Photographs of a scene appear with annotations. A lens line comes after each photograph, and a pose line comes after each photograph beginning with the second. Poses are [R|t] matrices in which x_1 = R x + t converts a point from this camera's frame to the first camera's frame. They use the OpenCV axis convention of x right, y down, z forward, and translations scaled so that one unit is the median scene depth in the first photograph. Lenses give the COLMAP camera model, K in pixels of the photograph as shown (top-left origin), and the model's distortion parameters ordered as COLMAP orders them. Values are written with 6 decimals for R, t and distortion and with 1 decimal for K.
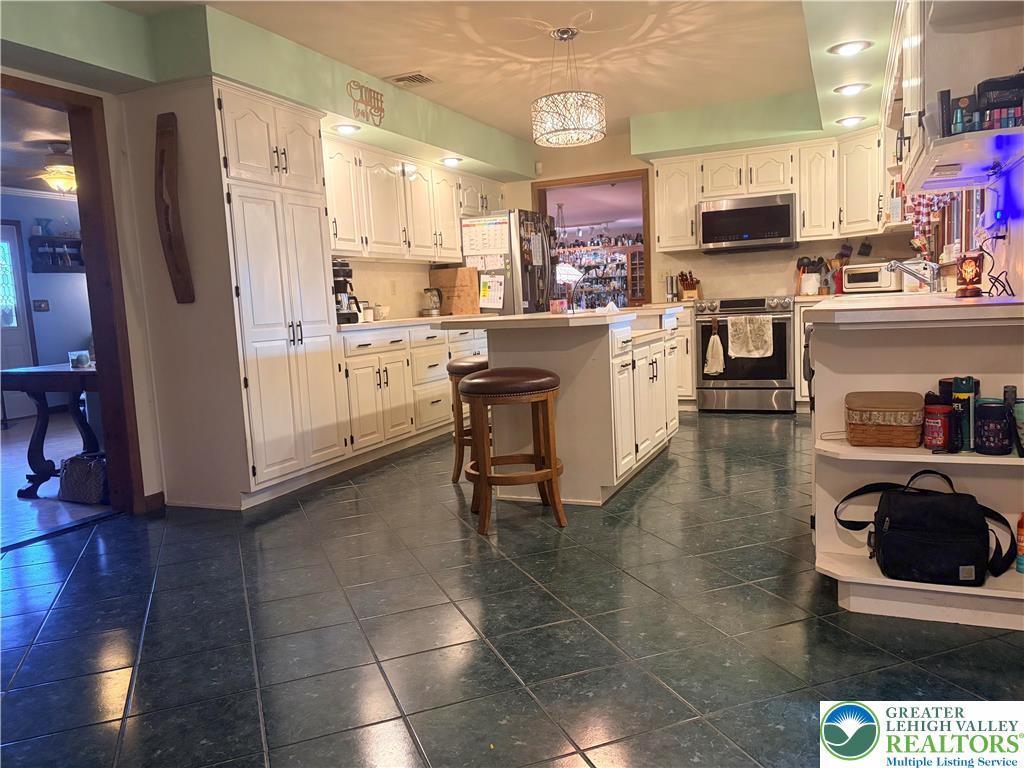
lens RADIAL K [[764.9, 0, 508.4], [0, 764.9, 385.6], [0, 0, 1]] dist [0.010723, -0.007740]
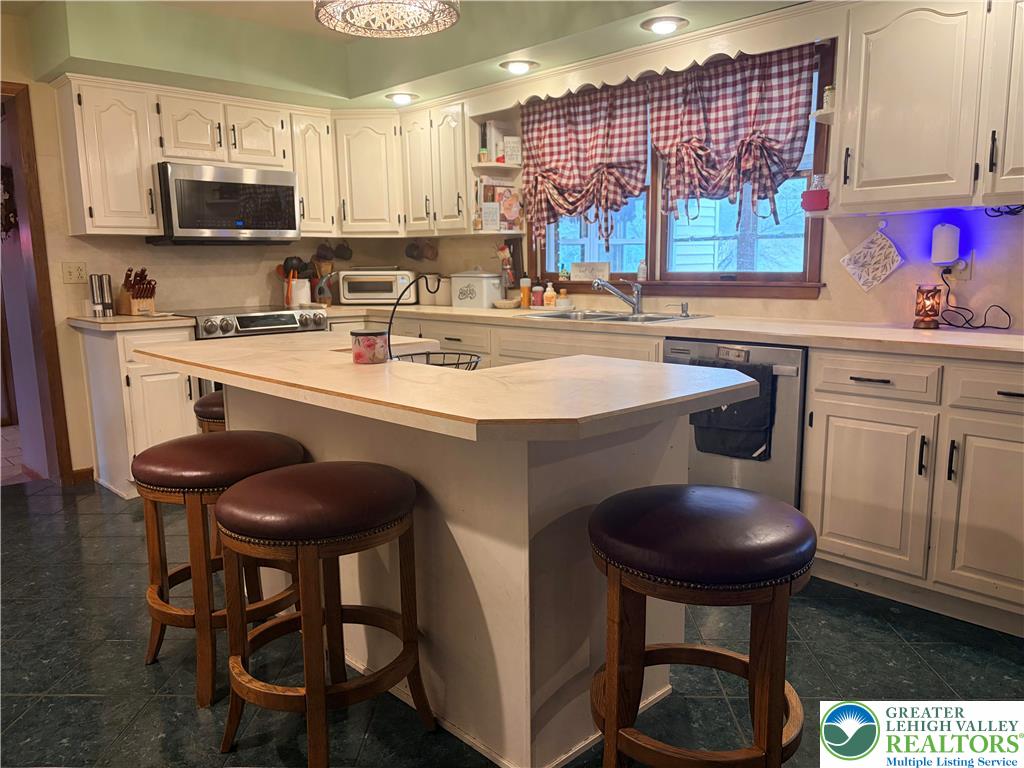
lens RADIAL K [[764.9, 0, 512.4], [0, 764.9, 386.1], [0, 0, 1]] dist [0.010723, -0.007740]
pose [[0.378695, -0.102285, 0.919852, -0.252594], [0.092818, 0.993061, 0.072214, -0.074434], [-0.920855, 0.058032, 0.385561, 0.506917]]
